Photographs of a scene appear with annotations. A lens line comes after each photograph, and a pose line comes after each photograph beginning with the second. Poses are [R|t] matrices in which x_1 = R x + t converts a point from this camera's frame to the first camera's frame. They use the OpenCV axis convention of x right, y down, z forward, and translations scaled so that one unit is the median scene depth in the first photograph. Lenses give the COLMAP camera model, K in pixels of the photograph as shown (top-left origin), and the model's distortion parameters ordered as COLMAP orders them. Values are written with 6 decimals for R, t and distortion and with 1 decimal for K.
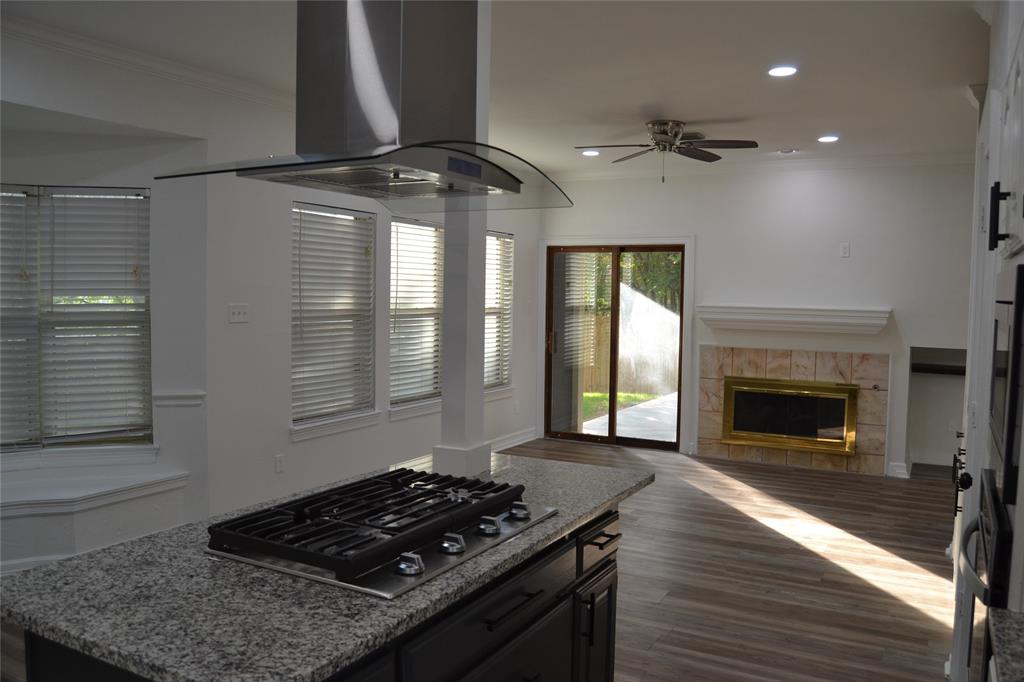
lens RADIAL K [[816.4, 0, 517.0], [0, 816.4, 341.2], [0, 0, 1]] dist [-0.100782, 0.049041]
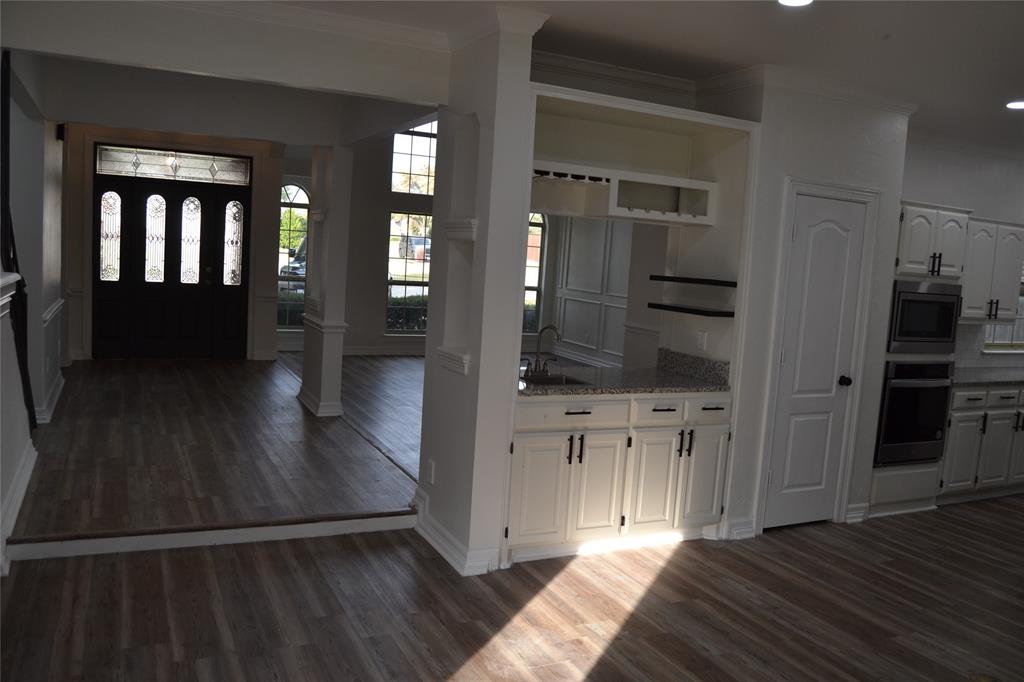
lens RADIAL K [[816.4, 0, 517.0], [0, 816.4, 341.2], [0, 0, 1]] dist [-0.100782, 0.049041]
pose [[-0.811170, -0.130267, 0.570117, 0.039607], [-0.042867, 0.985497, 0.164187, -0.075670], [-0.583237, 0.108745, -0.804990, 1.092720]]
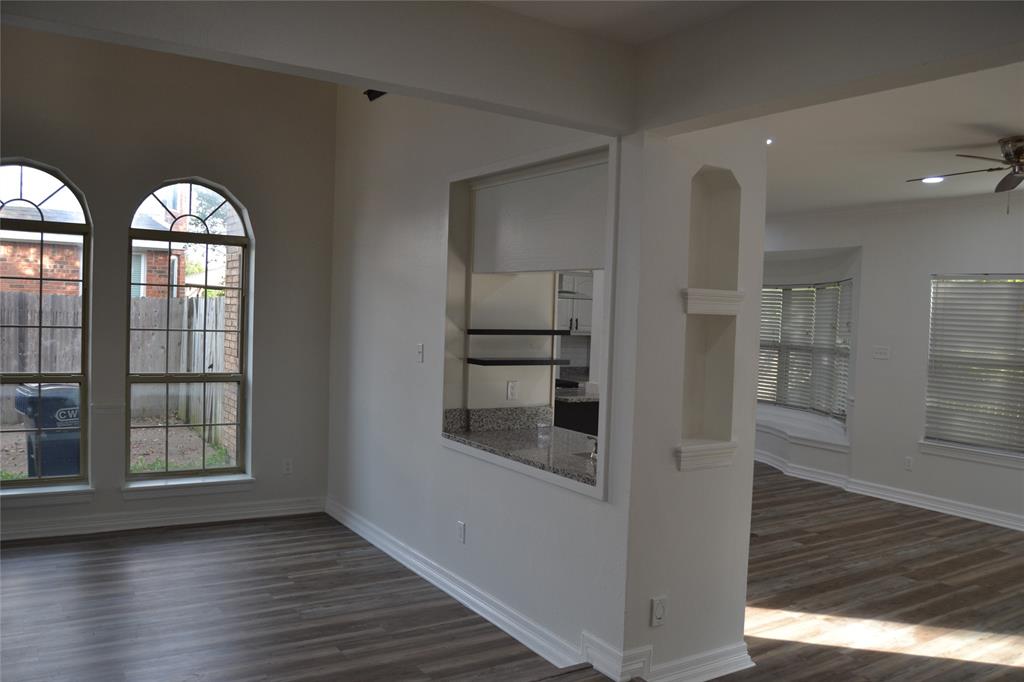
lens RADIAL K [[816.4, 0, 517.0], [0, 816.4, 341.2], [0, 0, 1]] dist [-0.100782, 0.049041]
pose [[-0.485249, 0.000533, -0.874376, 0.910488], [-0.100006, 0.993404, 0.056105, -0.049684], [0.868638, 0.114668, -0.481995, 0.774170]]
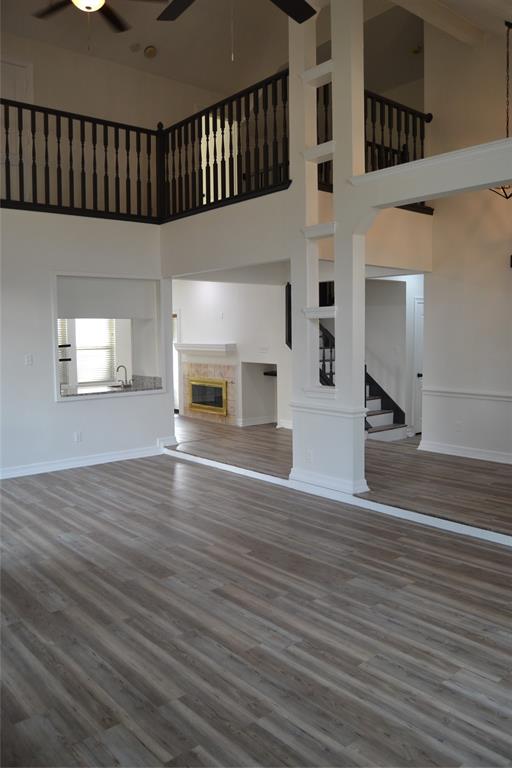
lens RADIAL K [[612.3, 0, 252.7], [0, 612.3, 383.2], [0, 0, 1]] dist [-0.100782, 0.049041]
pose [[0.928816, 0.004896, -0.370508, 1.041208], [0.004166, 0.999712, 0.023655, 0.023413], [0.370517, -0.023515, 0.928528, -0.415675]]
